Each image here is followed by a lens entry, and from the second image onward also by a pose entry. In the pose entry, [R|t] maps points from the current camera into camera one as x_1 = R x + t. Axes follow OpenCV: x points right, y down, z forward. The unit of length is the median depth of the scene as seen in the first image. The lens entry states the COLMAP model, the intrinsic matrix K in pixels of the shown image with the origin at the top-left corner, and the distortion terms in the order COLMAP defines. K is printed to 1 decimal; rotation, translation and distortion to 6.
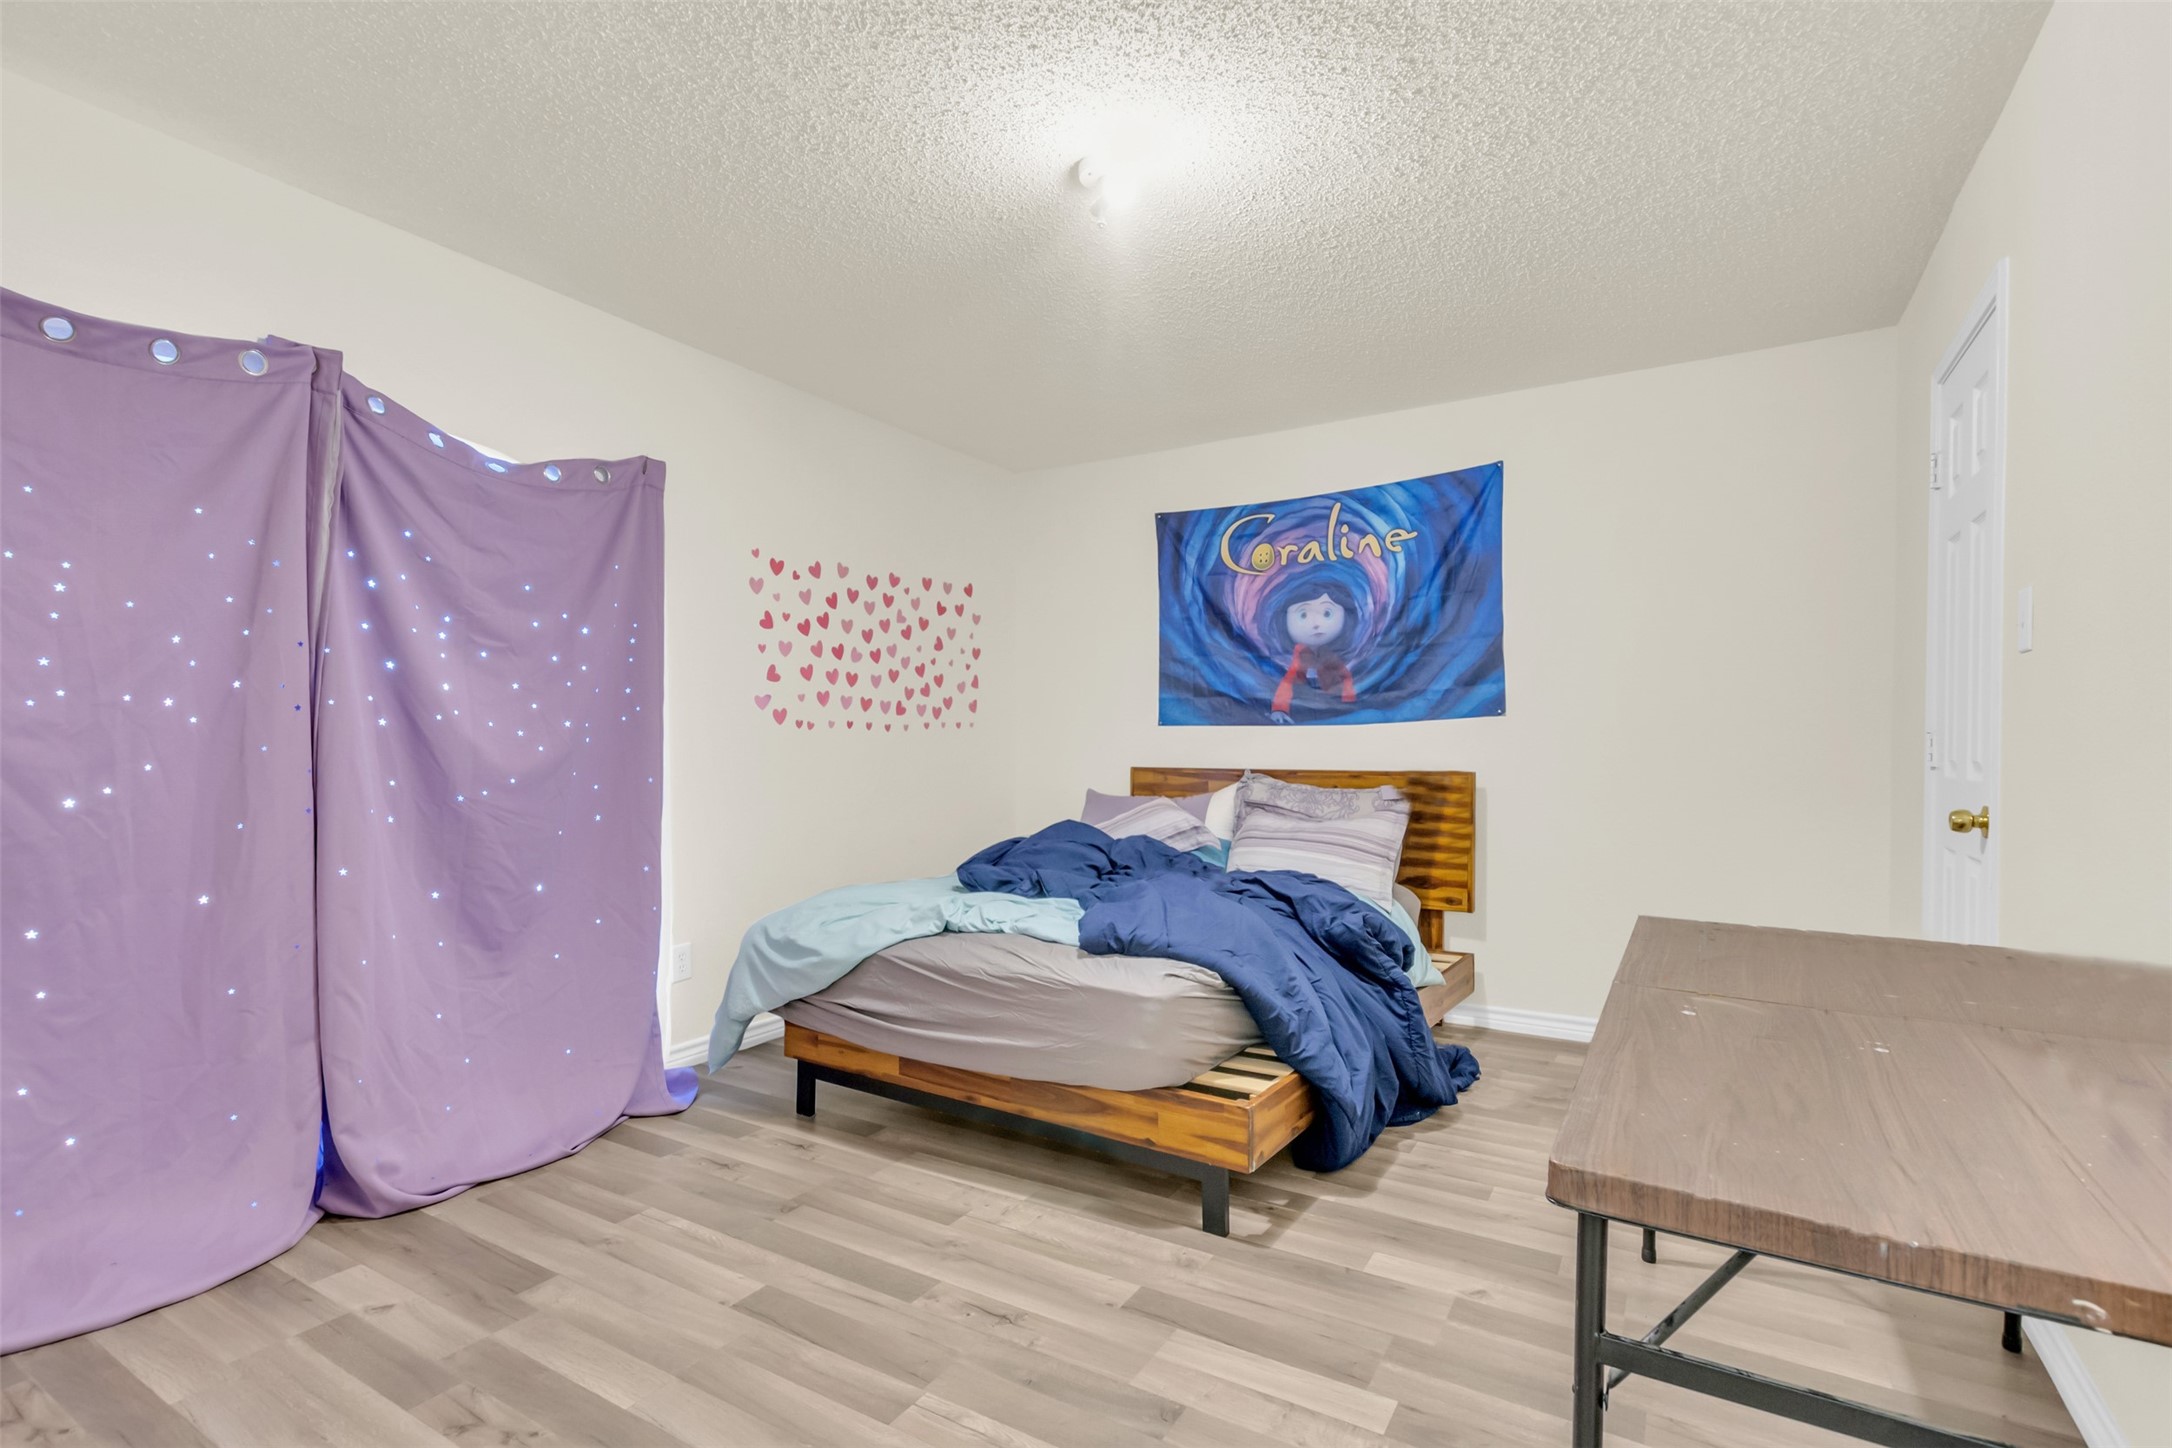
lens RADIAL K [[1012.4, 0, 1090.4], [0, 1012.4, 742.5], [0, 0, 1]] dist [0.002712, -0.001078]
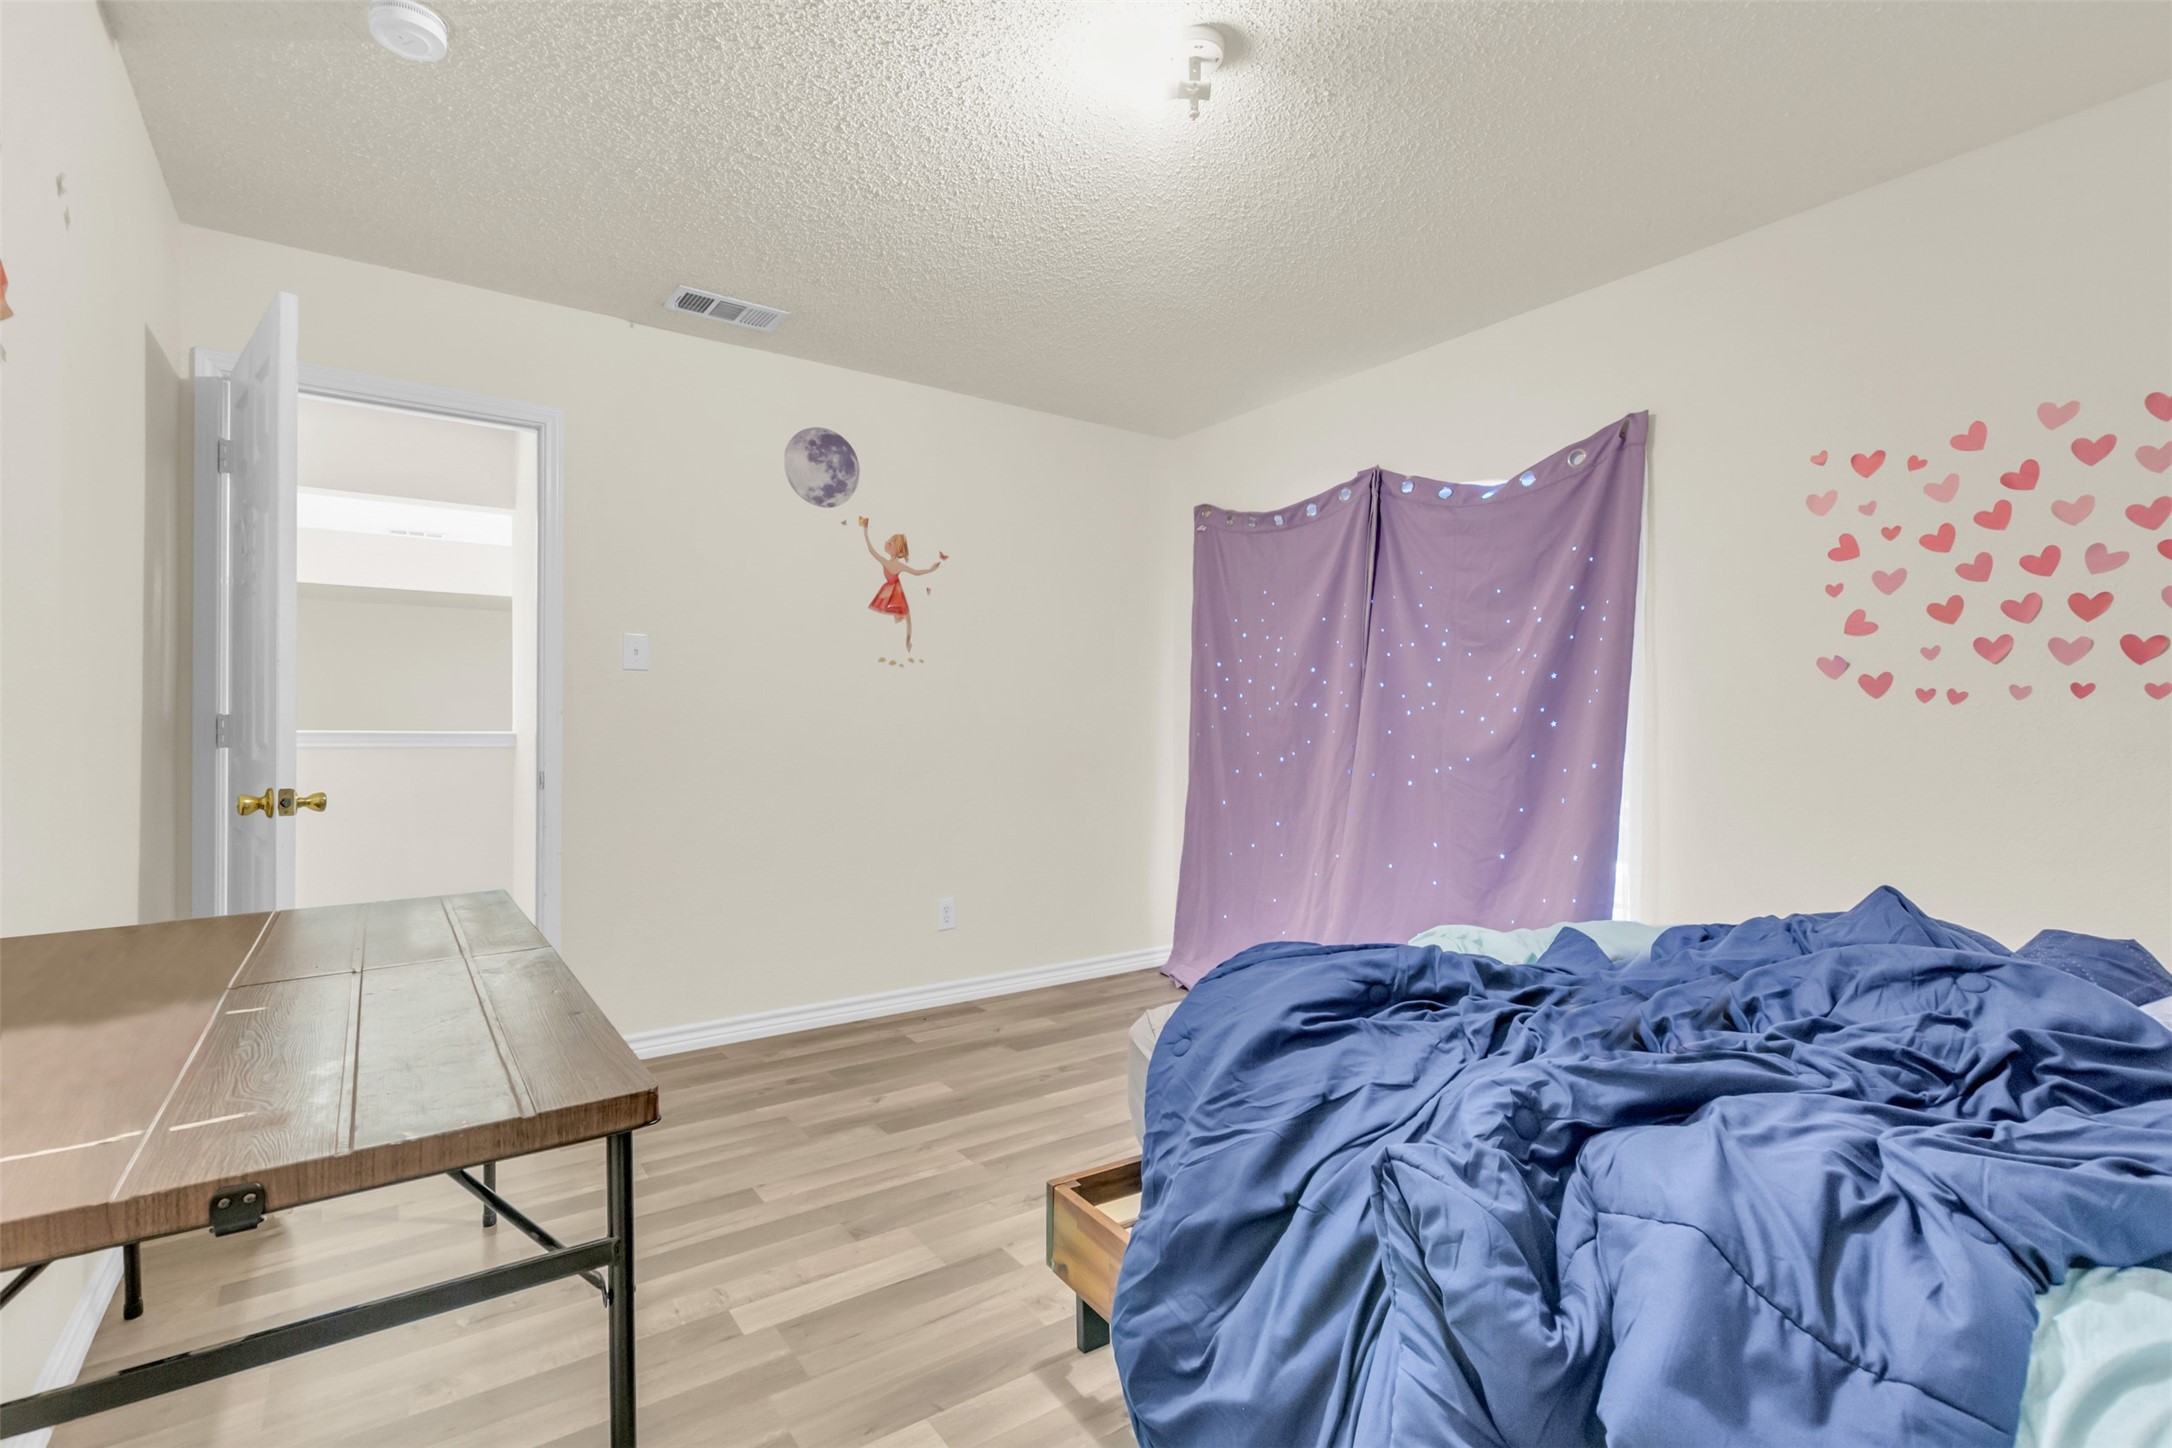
lens RADIAL K [[1012.4, 0, 1091.6], [0, 1012.4, 723.8], [0, 0, 1]] dist [0.002712, -0.001078]
pose [[-0.405241, -0.003934, -0.914202, 0.501646], [0.004243, 0.999972, -0.006184, 0.001434], [0.914200, -0.006385, -0.405213, 0.779590]]
